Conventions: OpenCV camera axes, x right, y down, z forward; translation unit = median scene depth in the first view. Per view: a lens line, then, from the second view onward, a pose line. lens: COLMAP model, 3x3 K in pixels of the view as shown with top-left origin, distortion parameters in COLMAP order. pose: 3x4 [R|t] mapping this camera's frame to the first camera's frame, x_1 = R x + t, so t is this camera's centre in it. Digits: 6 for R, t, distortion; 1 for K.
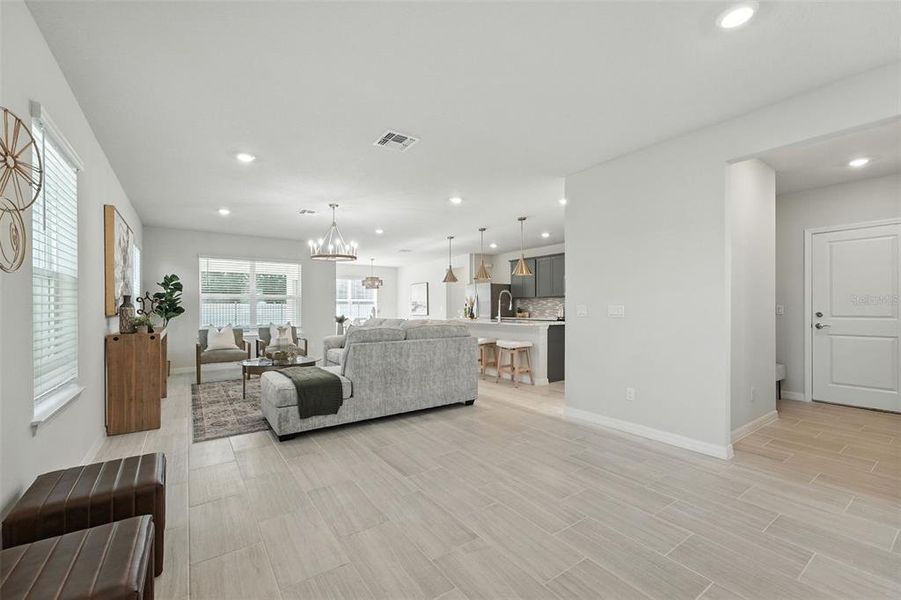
lens RADIAL K [[360.8, 0, 446.8], [0, 360.8, 307.2], [0, 0, 1]] dist [-0.000268, 0.000942]
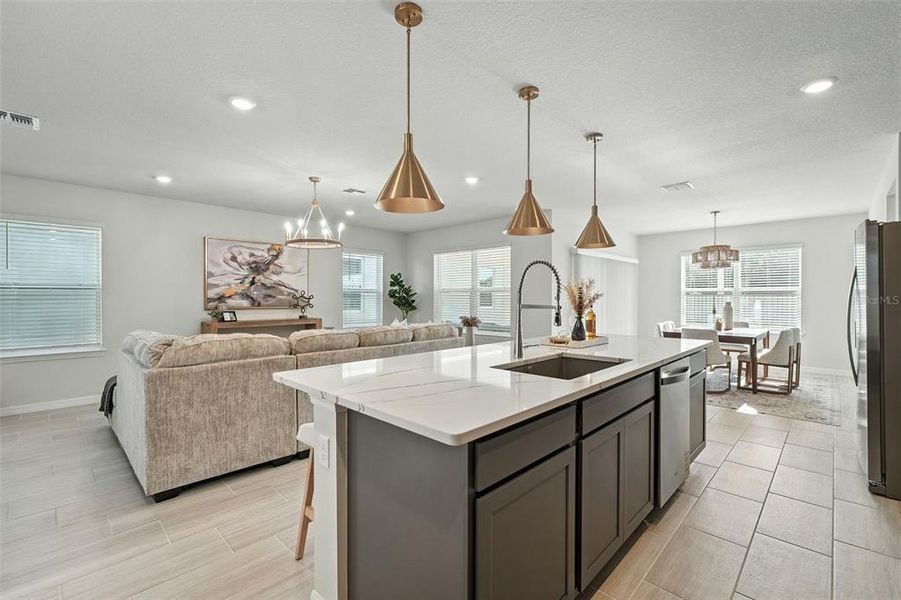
lens RADIAL K [[390.6, 0, 454.0], [0, 390.6, 297.9], [0, 0, 1]] dist [-0.000428, 0.001213]
pose [[0.199802, 0.004744, -0.979825, 0.438872], [-0.000308, 0.999989, 0.004779, -0.015357], [0.979836, -0.000653, 0.199801, 0.815093]]
